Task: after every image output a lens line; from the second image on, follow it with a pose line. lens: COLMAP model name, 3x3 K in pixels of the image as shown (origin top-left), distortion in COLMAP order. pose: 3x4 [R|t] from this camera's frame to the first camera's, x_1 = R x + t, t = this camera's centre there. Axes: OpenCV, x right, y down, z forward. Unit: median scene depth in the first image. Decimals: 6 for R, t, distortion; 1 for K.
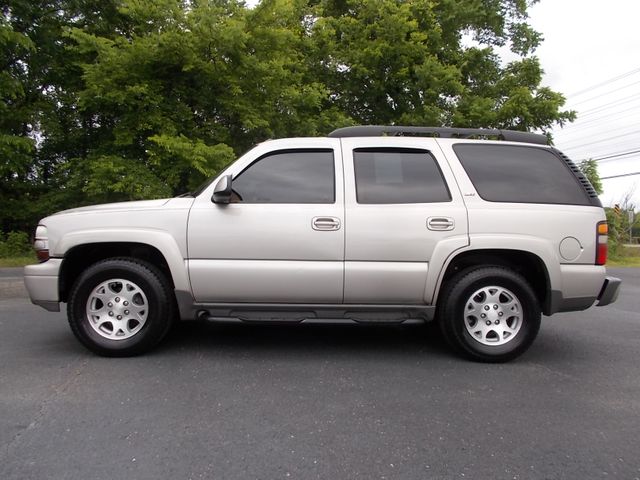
lens RADIAL K [[489.5, 0, 320.3], [0, 489.5, 239.8], [0, 0, 1]] dist [0.008391, -0.022985]
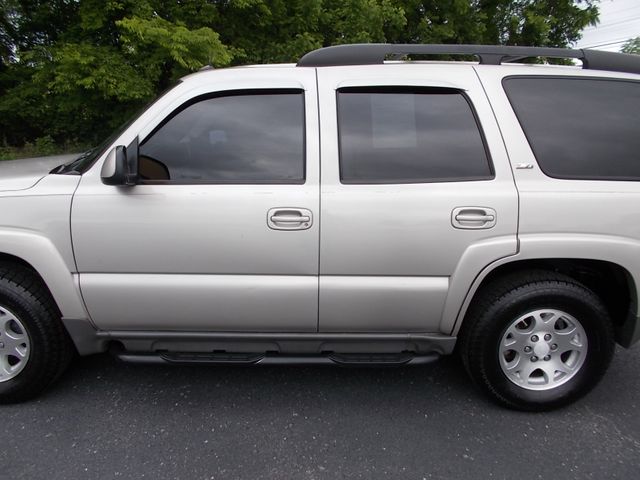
lens RADIAL K [[489.5, 0, 319.9], [0, 489.5, 237.6], [0, 0, 1]] dist [0.008391, -0.022985]
pose [[0.999648, 0.005084, -0.026037, 0.065195], [0.001168, 0.972085, 0.234627, -0.153571], [0.026503, -0.234575, 0.971737, 0.379239]]
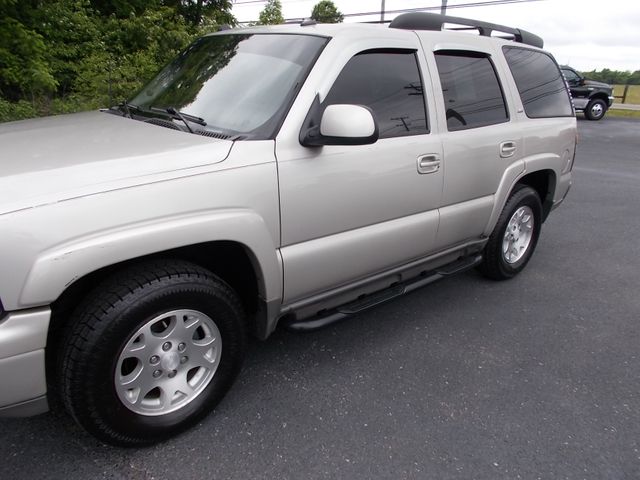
lens RADIAL K [[489.5, 0, 324.3], [0, 489.5, 240.7], [0, 0, 1]] dist [0.008391, -0.022985]
pose [[0.769818, -0.199317, 0.606343, -0.572154], [-0.010855, 0.945764, 0.324673, -0.157918], [-0.638171, -0.256521, 0.725903, 0.523387]]
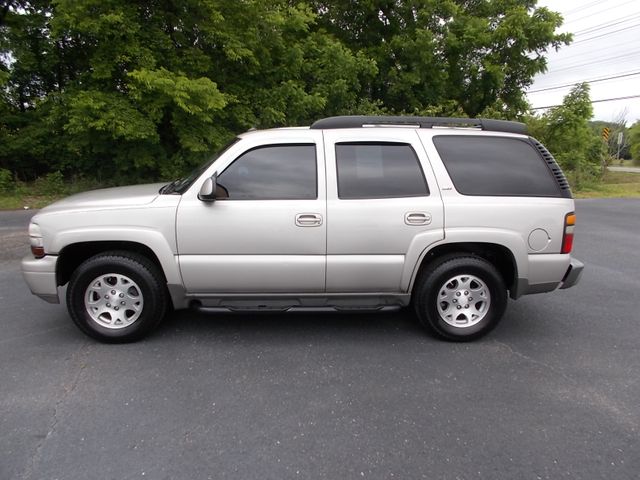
lens RADIAL K [[489.5, 0, 321.1], [0, 489.5, 241.2], [0, 0, 1]] dist [0.008391, -0.022985]
pose [[0.999707, -0.007356, 0.023041, 0.012990], [0.003222, 0.984641, 0.174563, -0.167783], [-0.023971, -0.174438, 0.984376, -0.038542]]
